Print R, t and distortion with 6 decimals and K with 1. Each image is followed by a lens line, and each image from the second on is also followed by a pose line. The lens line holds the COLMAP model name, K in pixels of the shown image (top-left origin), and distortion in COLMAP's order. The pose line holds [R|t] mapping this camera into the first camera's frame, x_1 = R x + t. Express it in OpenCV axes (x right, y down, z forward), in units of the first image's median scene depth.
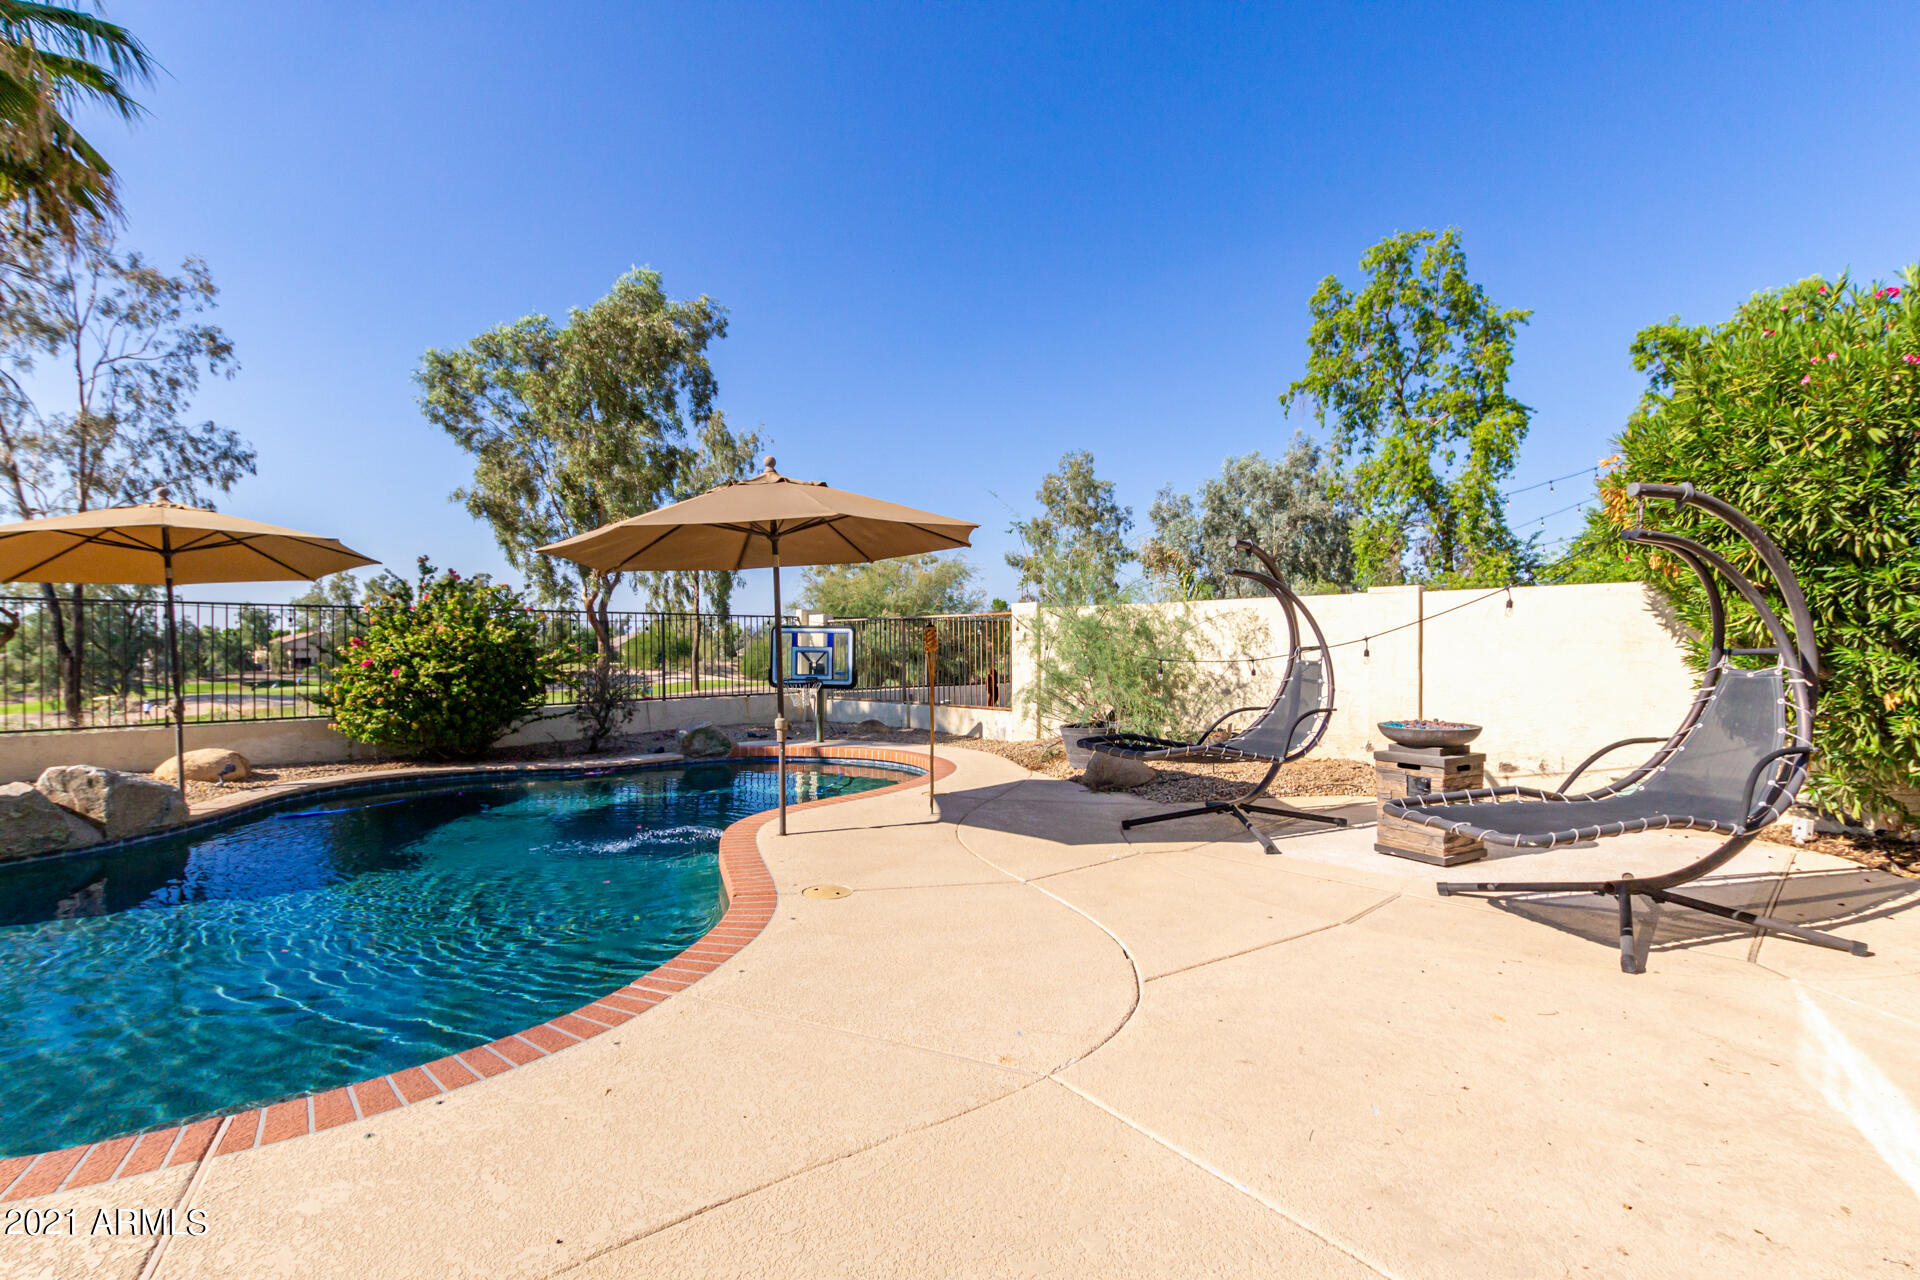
lens RADIAL K [[875.3, 0, 970.0], [0, 875.3, 650.8], [0, 0, 1]] dist [0.008915, -0.004940]
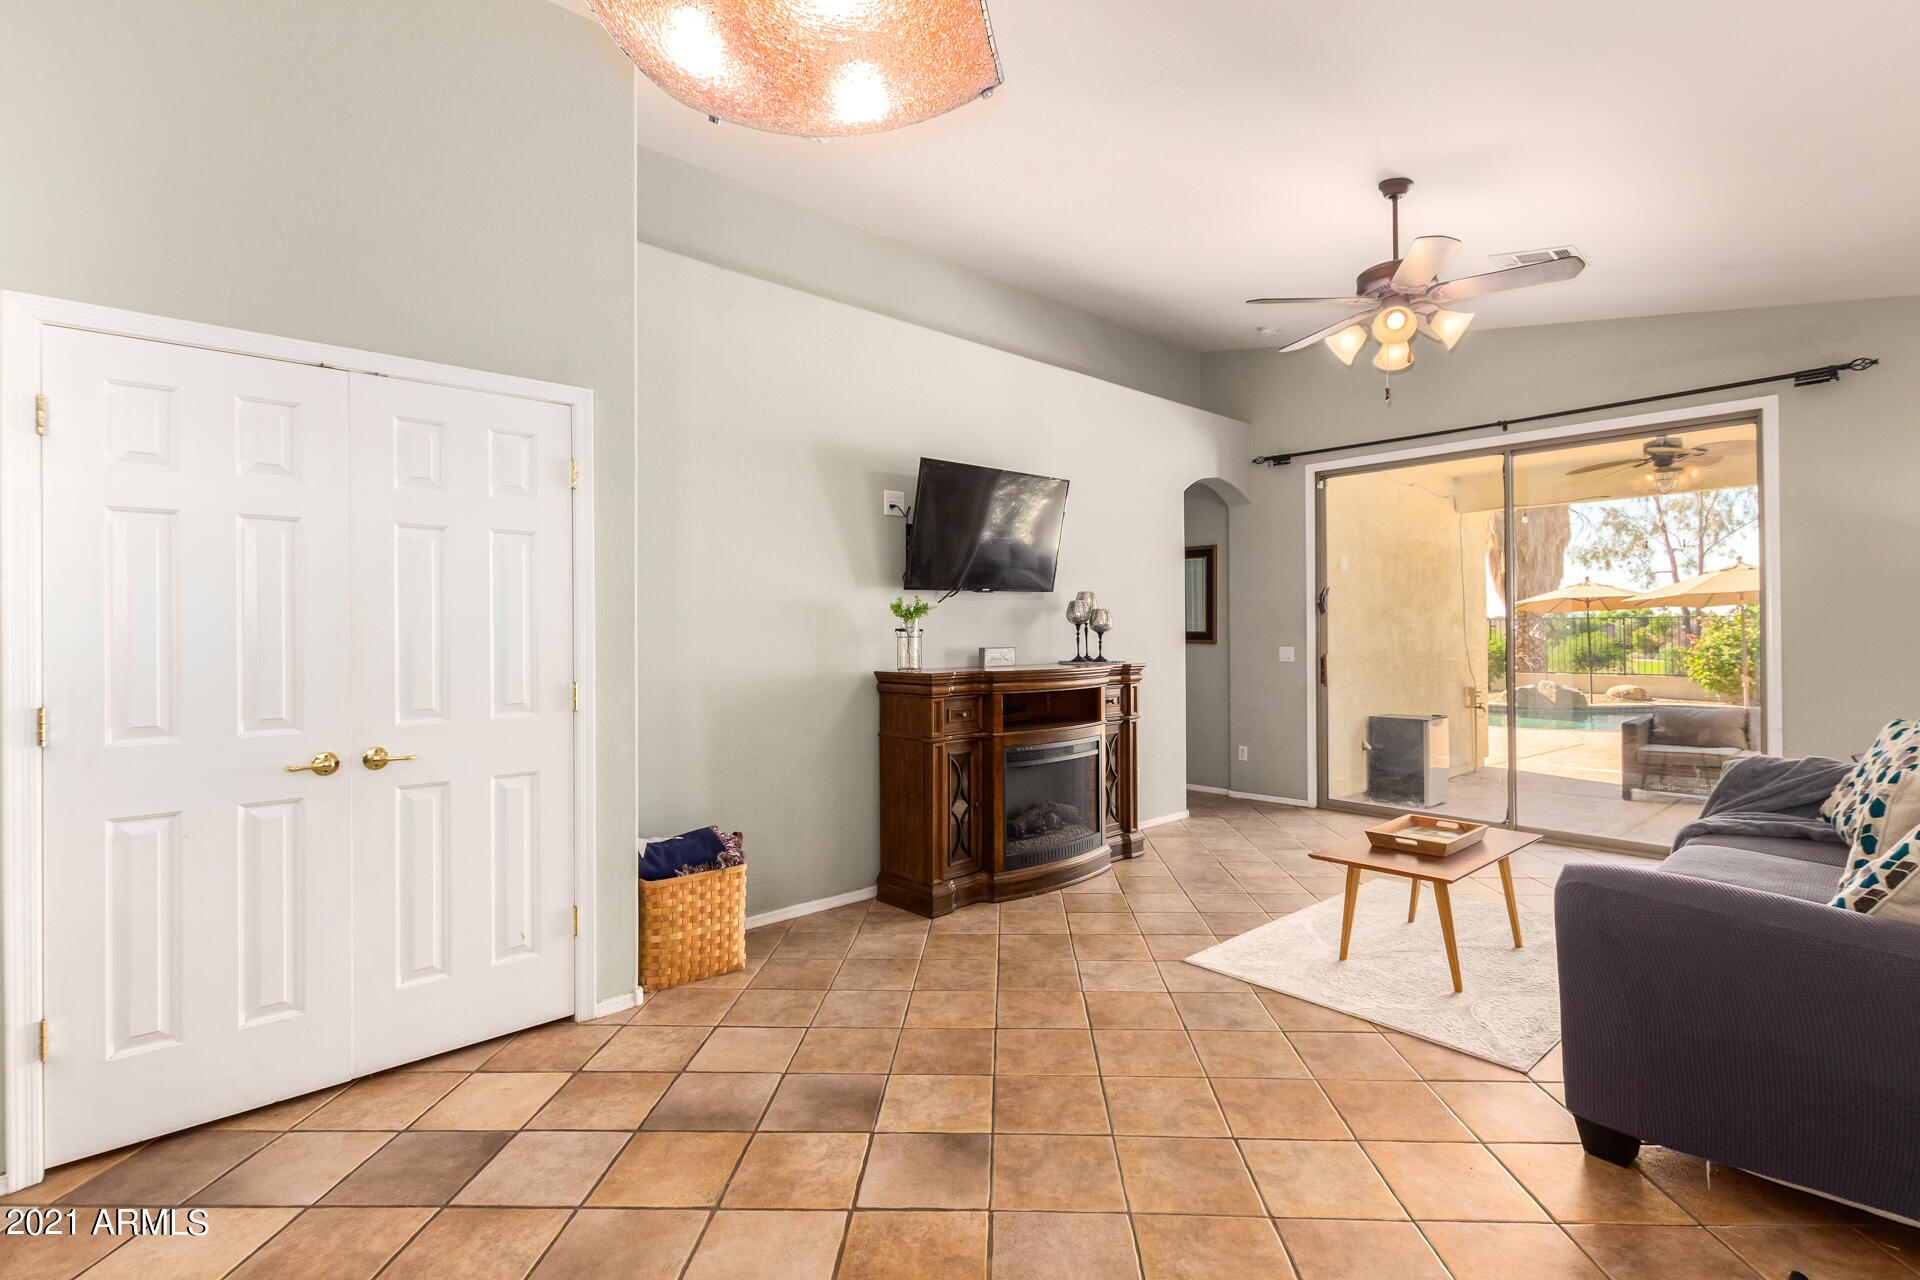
lens RADIAL K [[887.6, 0, 965.4], [0, 887.6, 628.4], [0, 0, 1]] dist [0.002157, -0.000094]
pose [[-0.021224, -0.002791, -0.999771, 0.513693], [-0.003320, 0.999991, -0.002721, -0.006788], [0.999769, 0.003261, -0.021233, -0.224524]]
